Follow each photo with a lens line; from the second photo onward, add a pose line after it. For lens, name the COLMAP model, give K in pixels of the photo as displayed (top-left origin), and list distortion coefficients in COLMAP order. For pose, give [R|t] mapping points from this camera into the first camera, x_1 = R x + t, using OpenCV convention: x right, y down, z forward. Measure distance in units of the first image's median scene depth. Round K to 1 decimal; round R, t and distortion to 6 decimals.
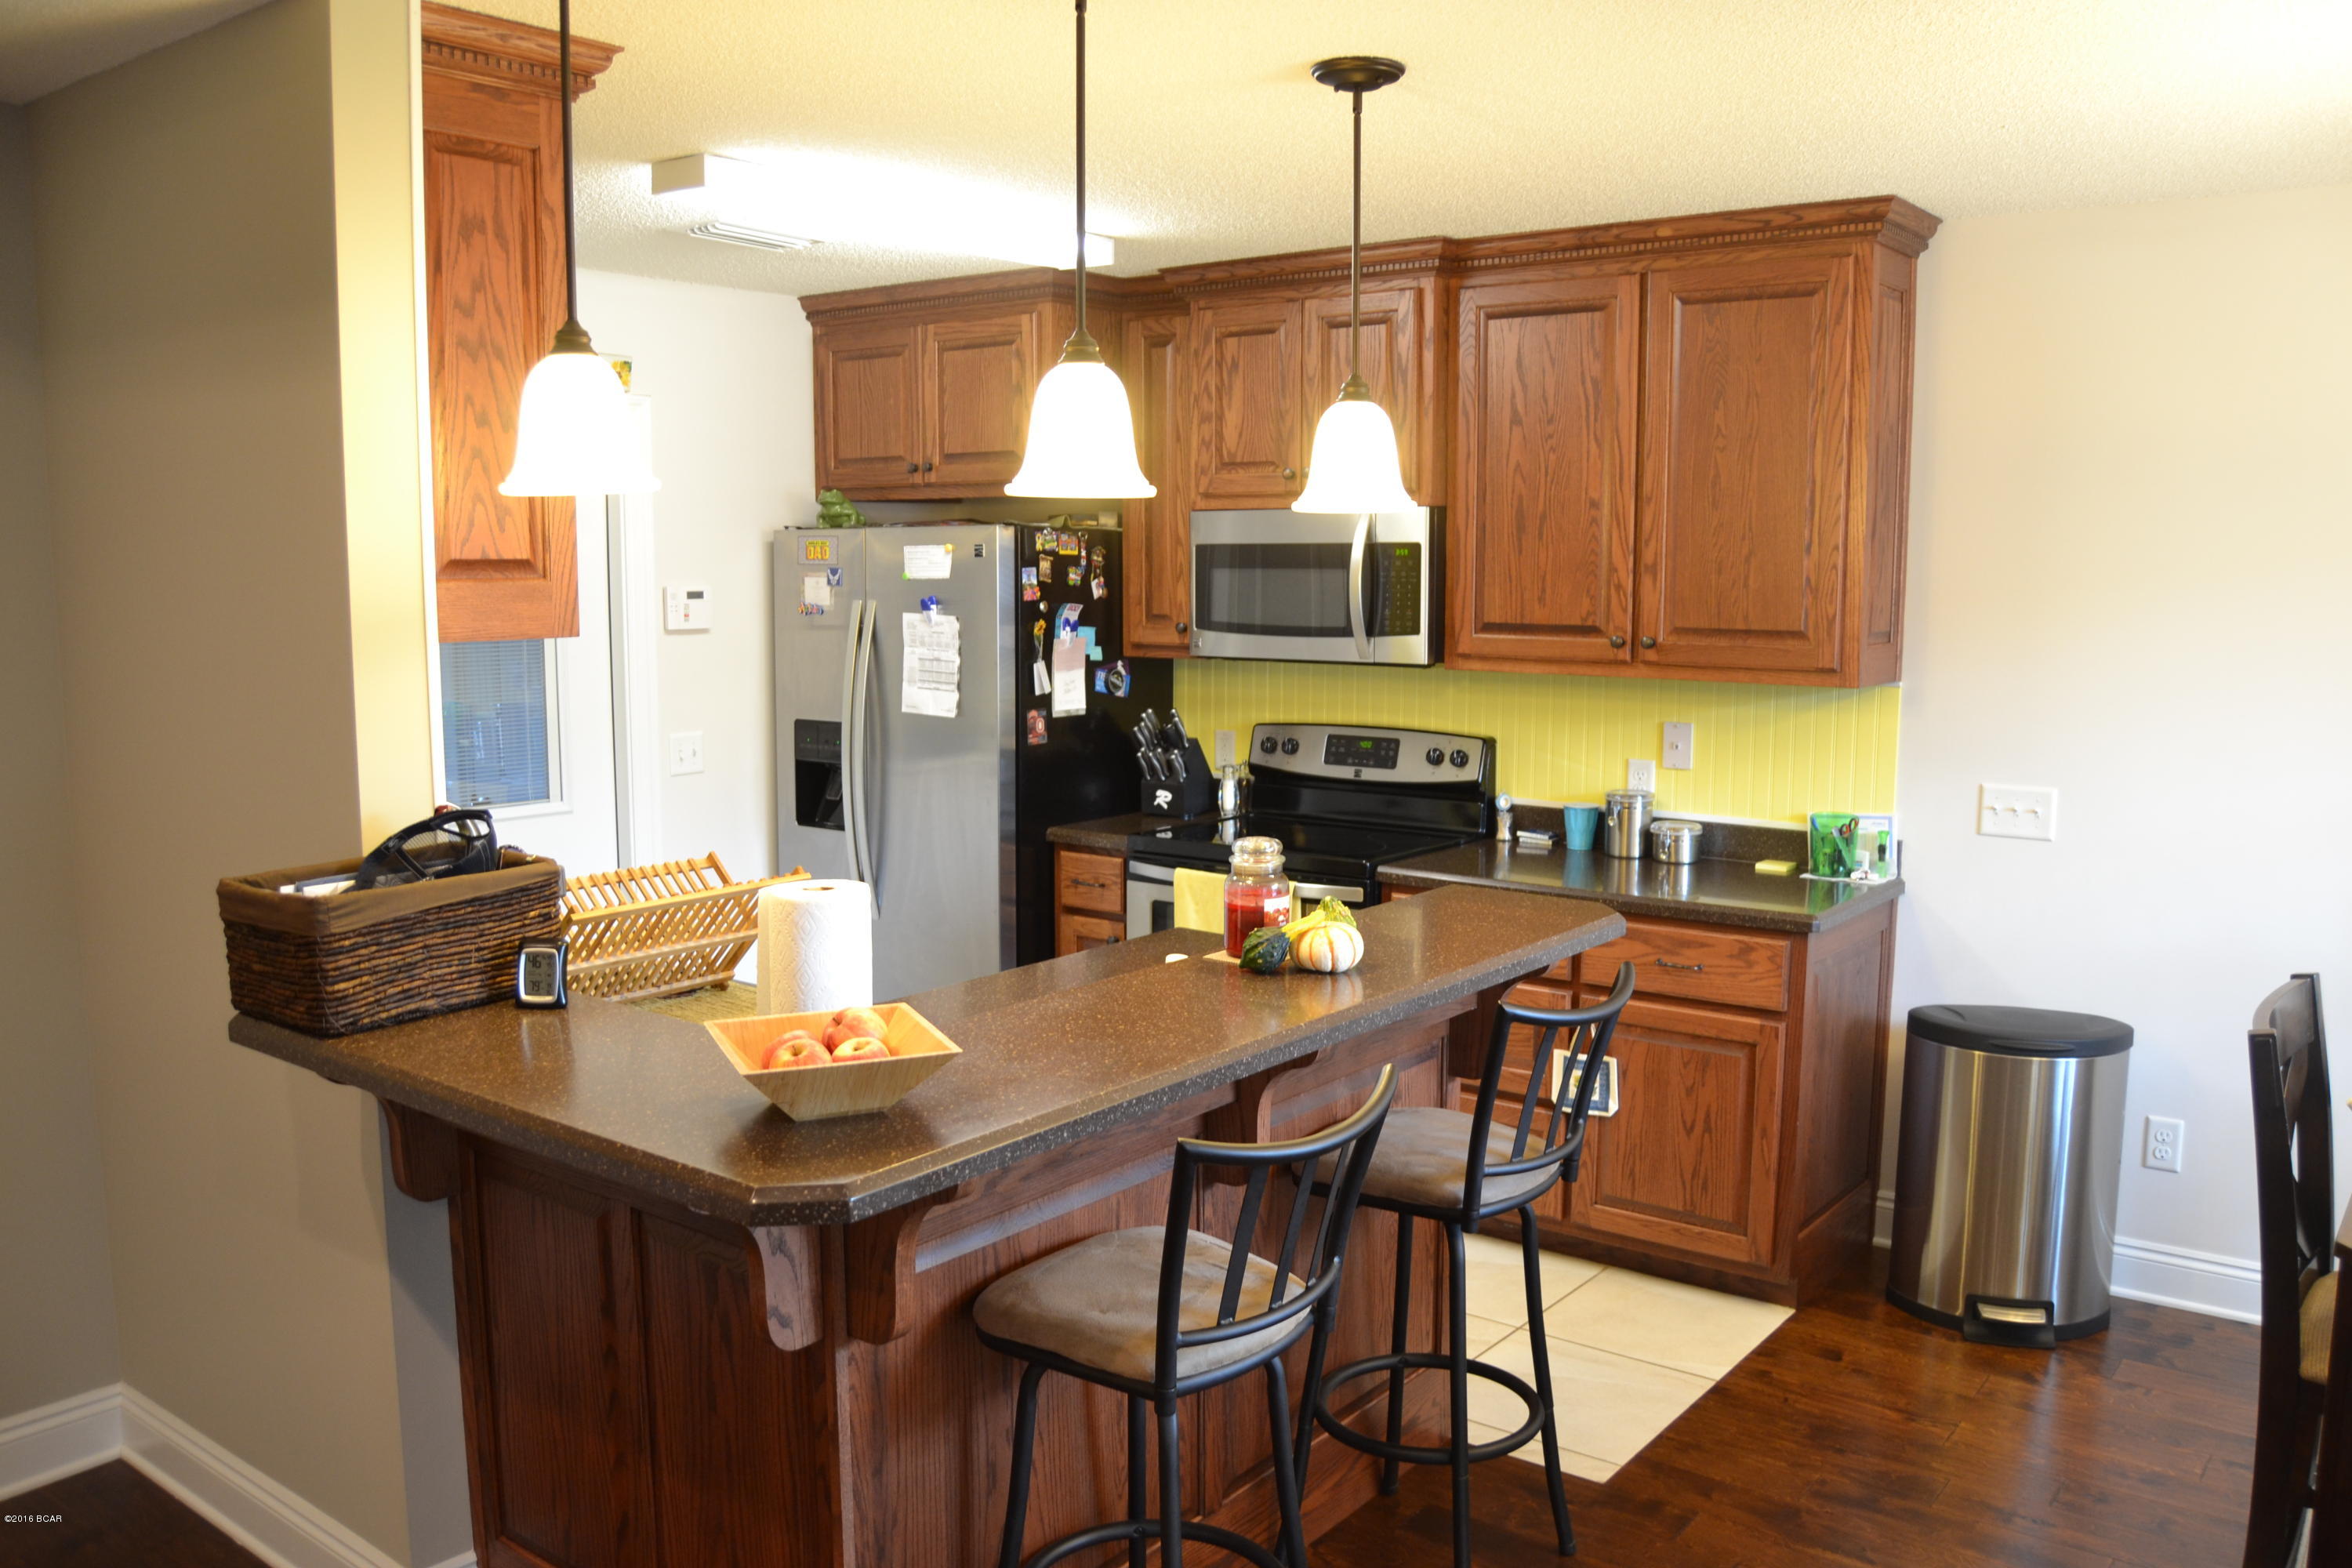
lens RADIAL K [[1871.2, 0, 1189.1], [0, 1871.2, 797.1], [0, 0, 1]] dist [-0.098799, 0.044038]
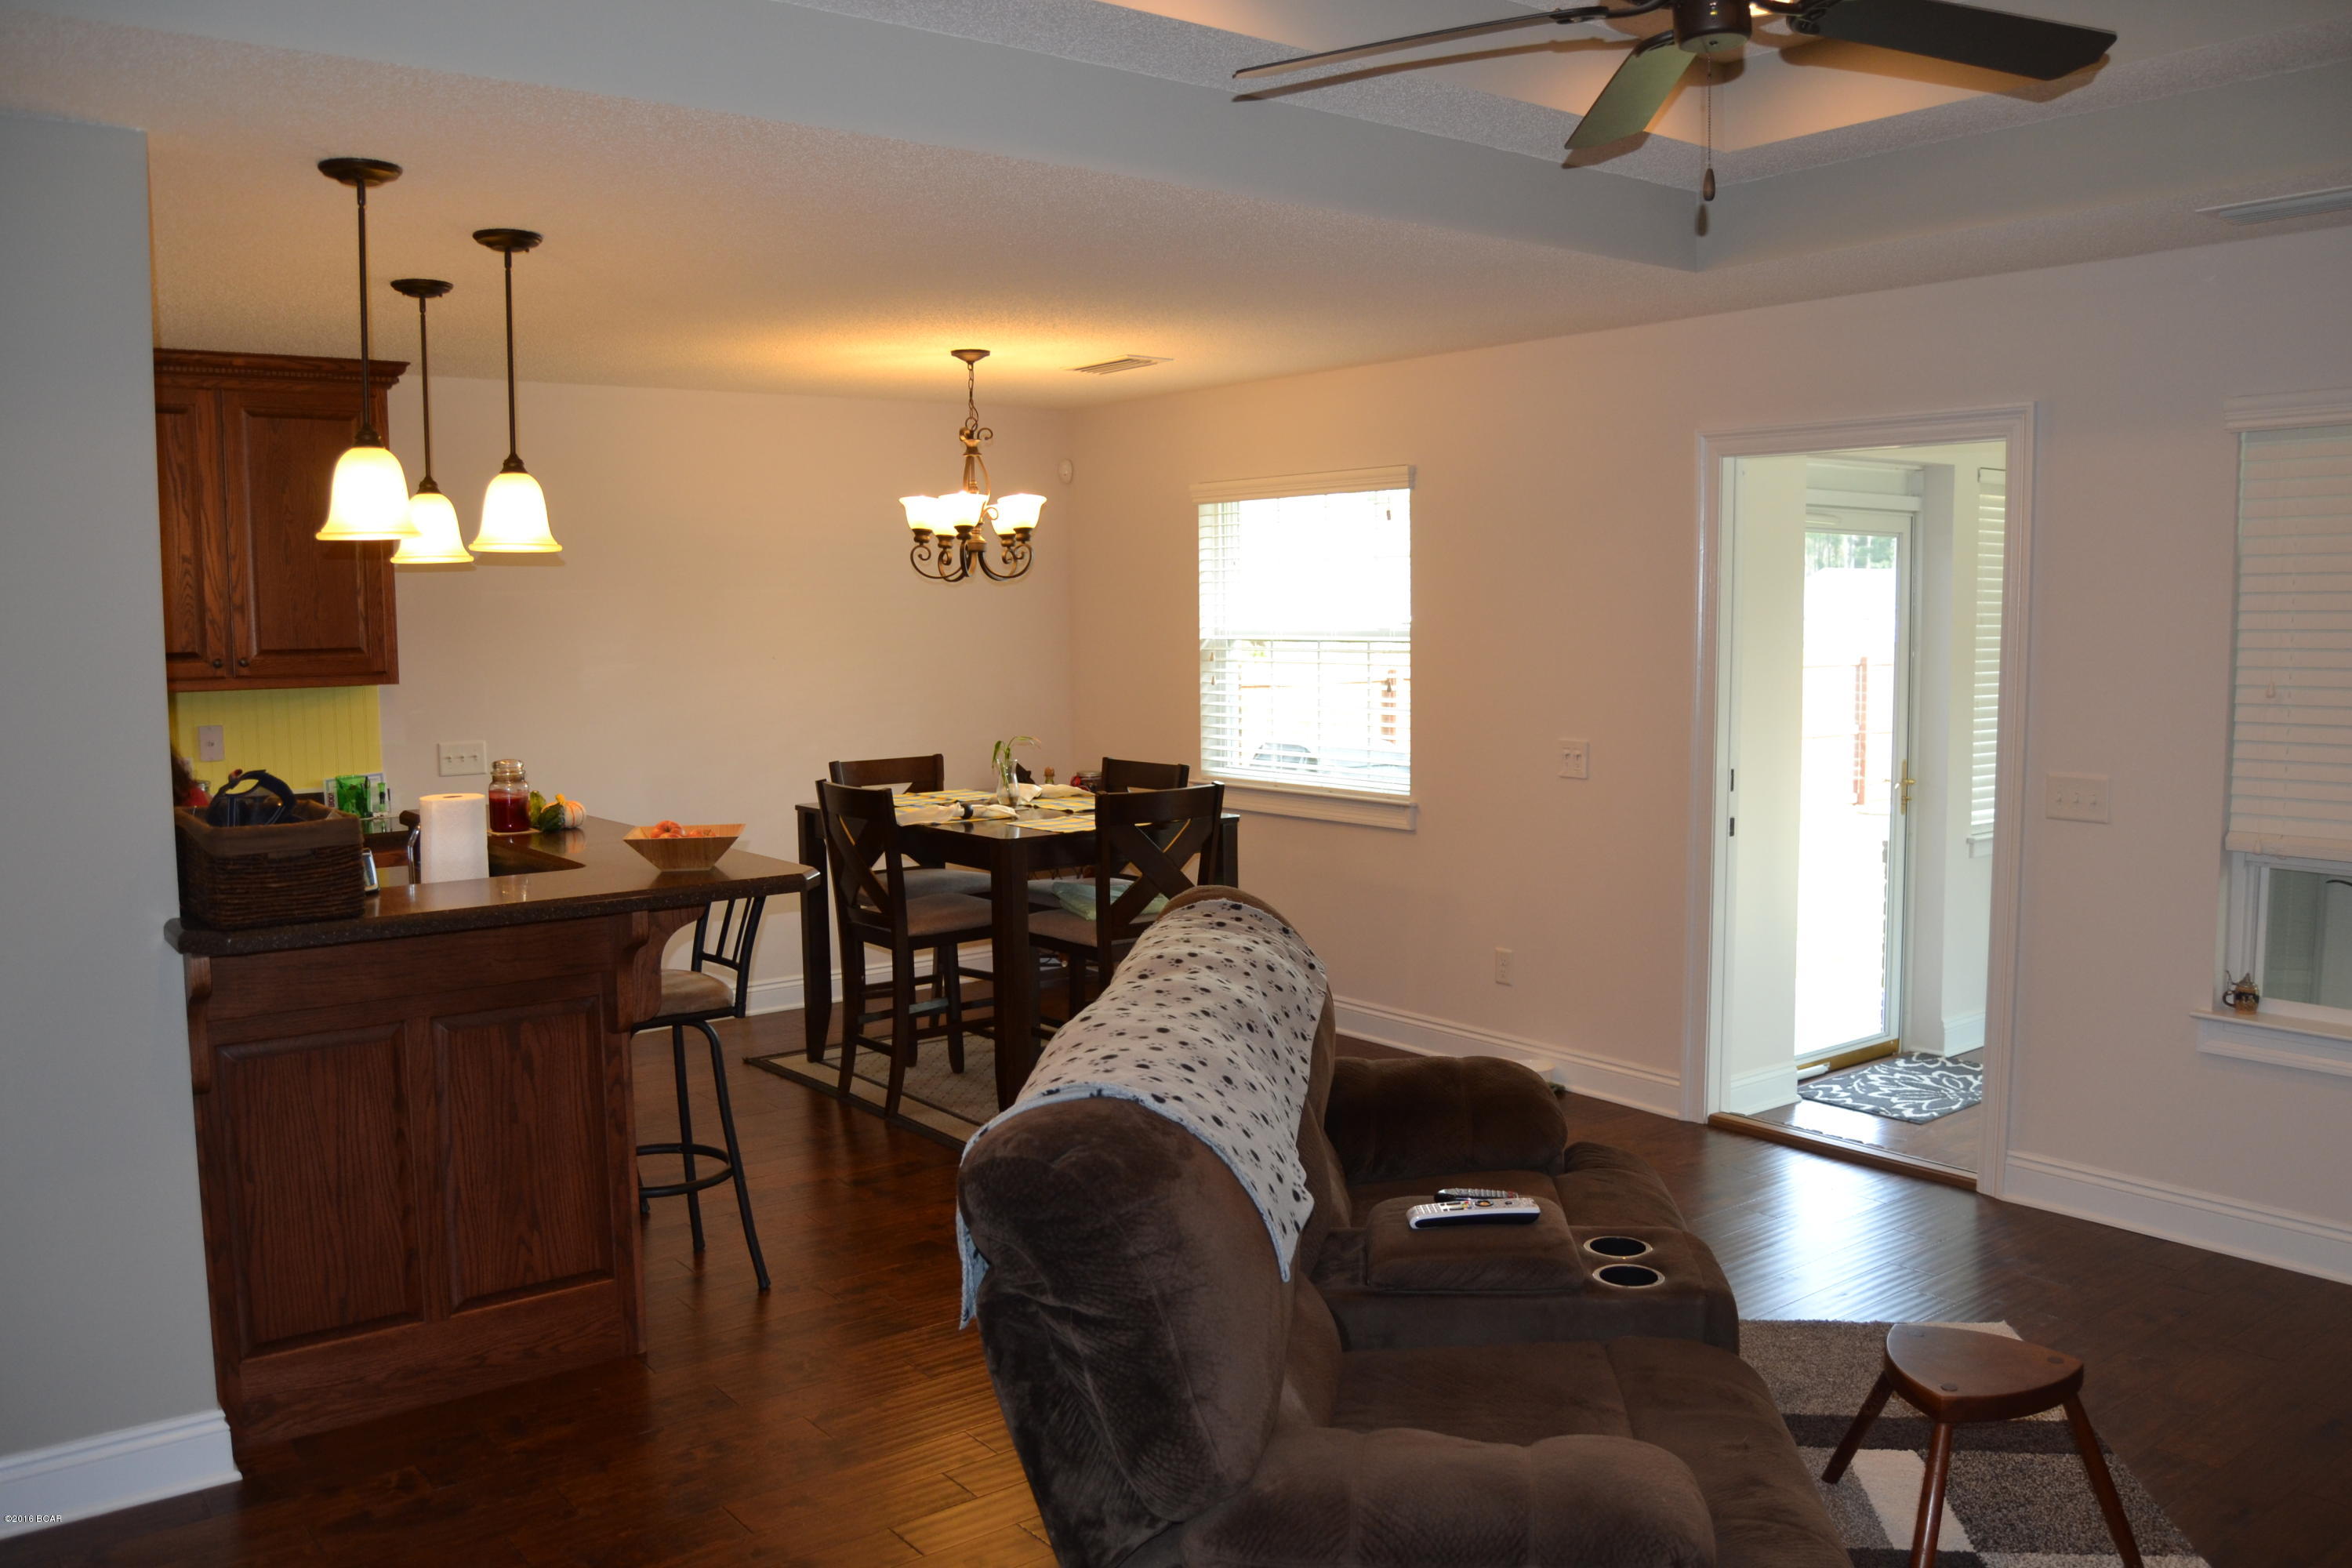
lens RADIAL K [[1871.2, 0, 1189.1], [0, 1871.2, 797.1], [0, 0, 1]] dist [-0.098799, 0.044038]
pose [[0.253584, -0.100609, 0.962067, -0.882633], [0.131488, 0.988930, 0.068760, 0.013667], [-0.958335, 0.109064, 0.264006, -0.001533]]
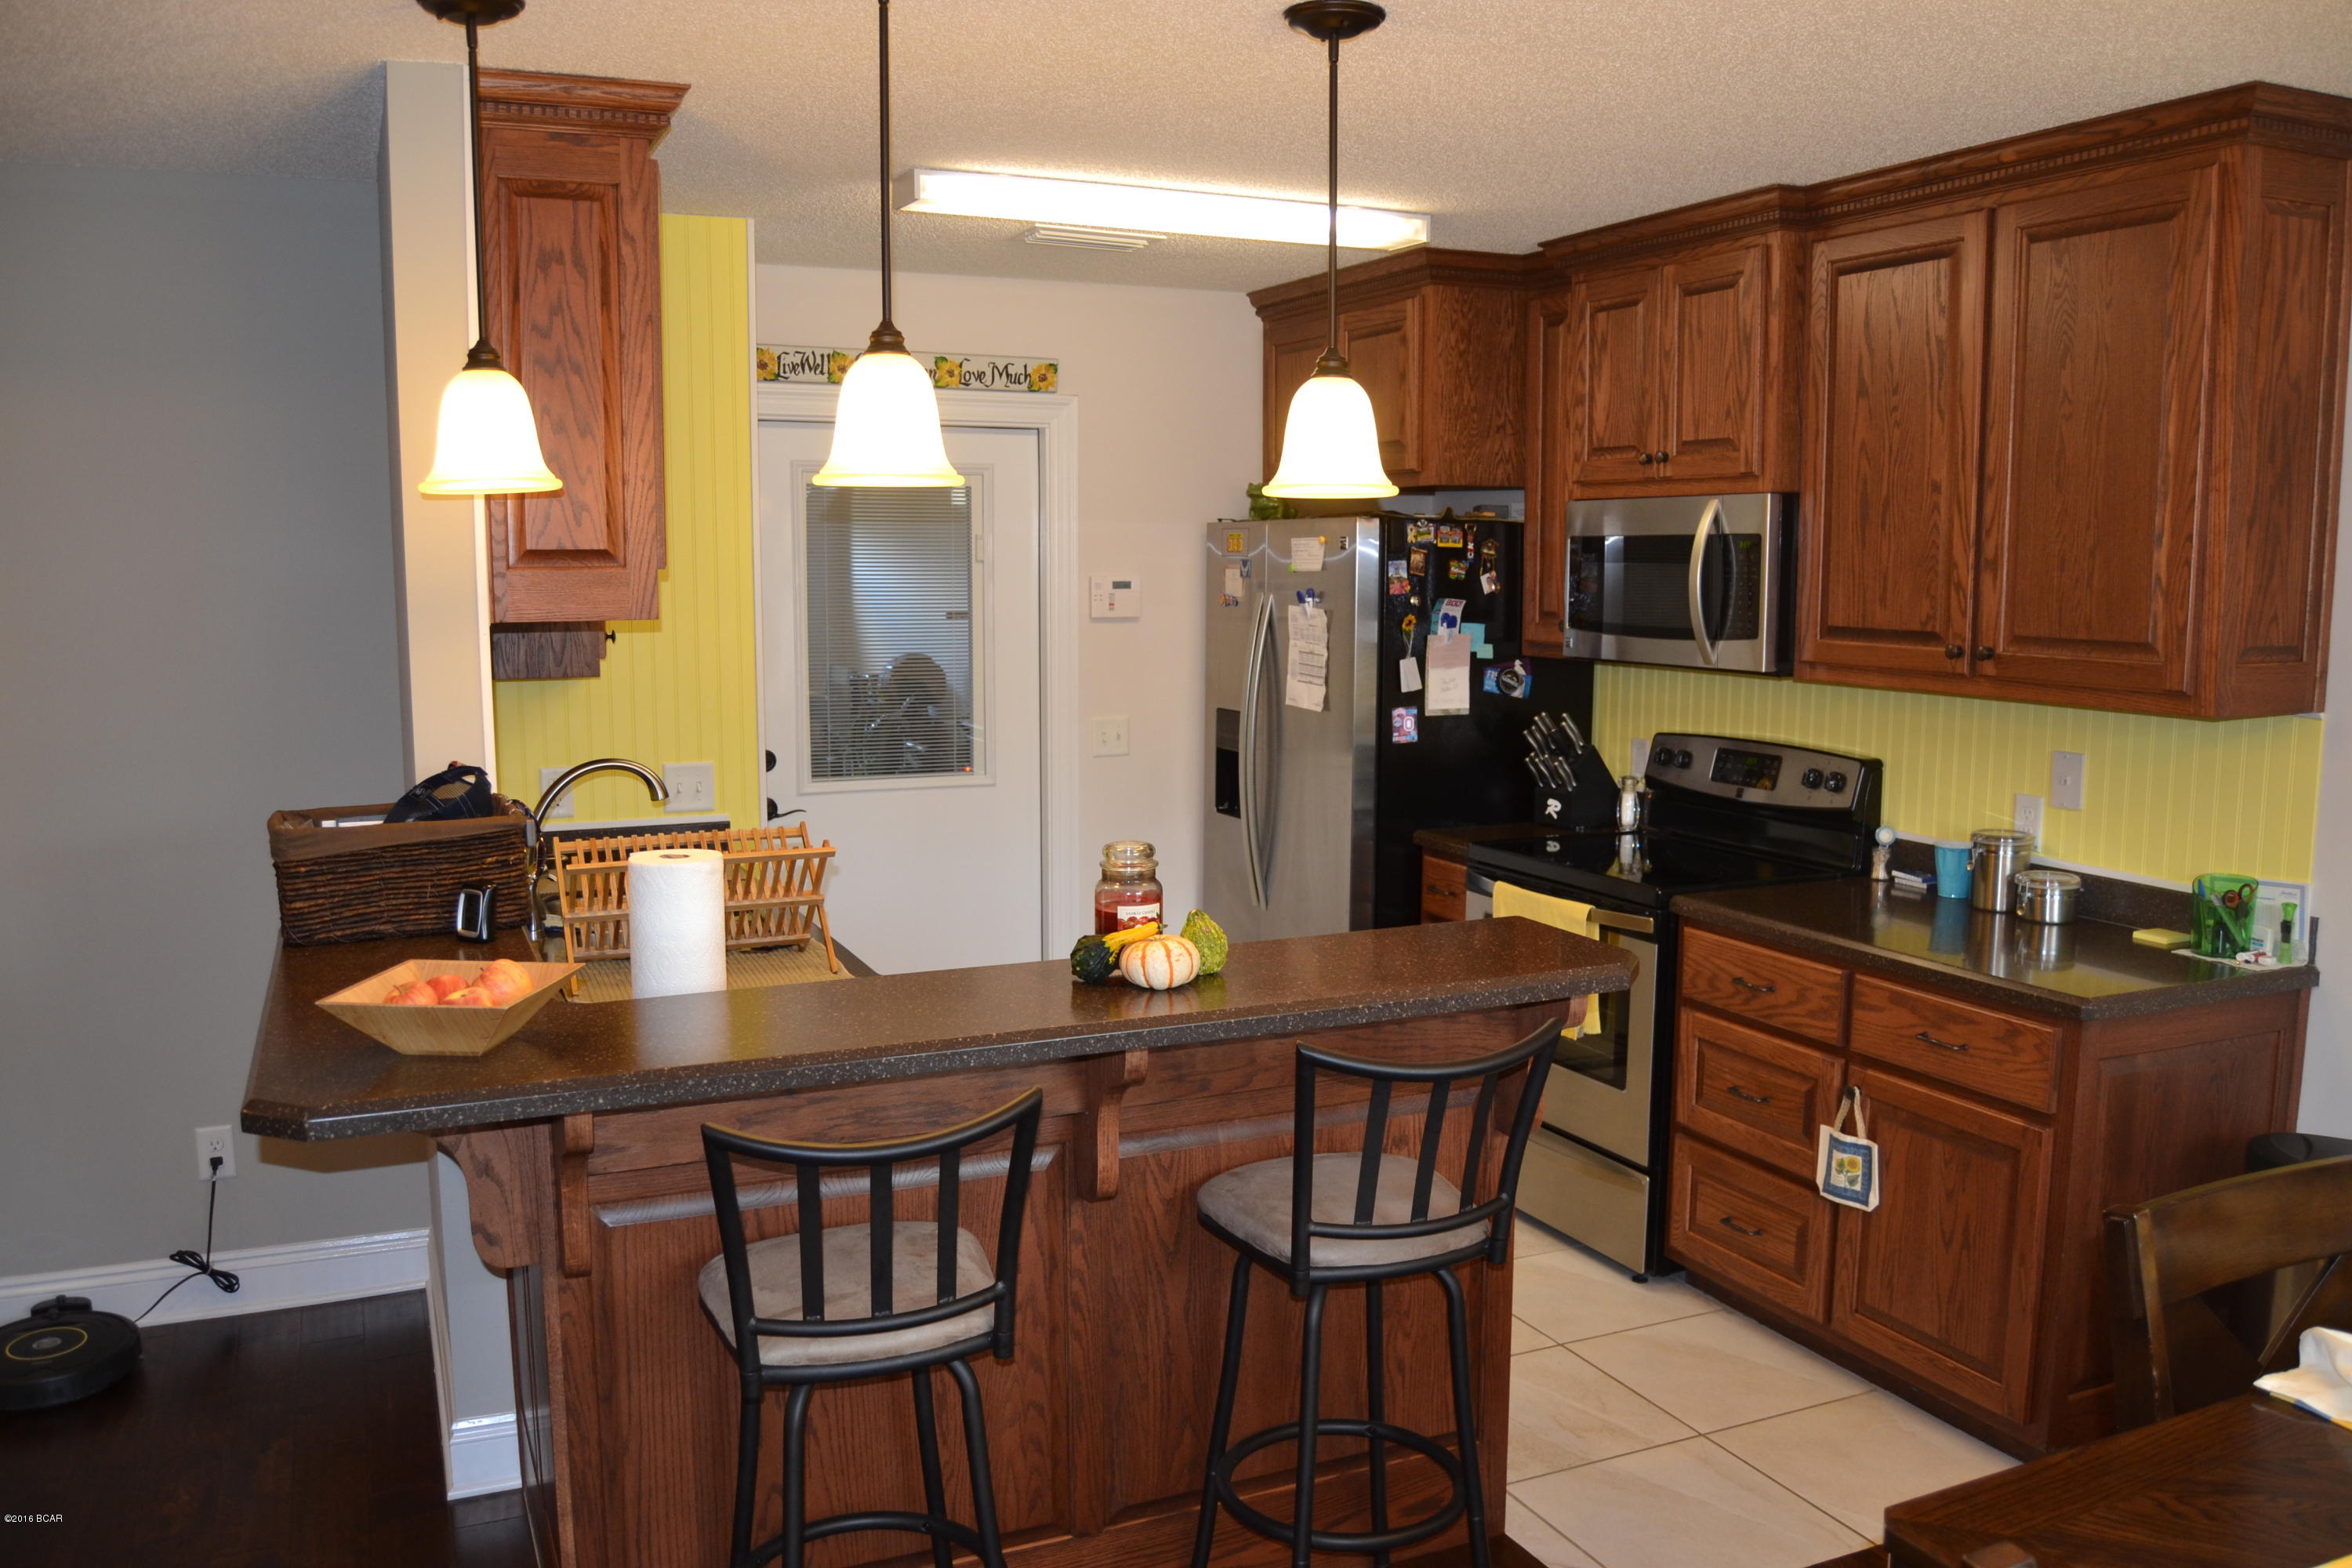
lens RADIAL K [[1871.2, 0, 1189.1], [0, 1871.2, 797.1], [0, 0, 1]] dist [-0.098799, 0.044038]
pose [[0.883328, 0.060051, -0.464893, 0.323797], [-0.059114, 0.998113, 0.016608, -0.011767], [0.465013, 0.012812, 0.885211, 0.109951]]
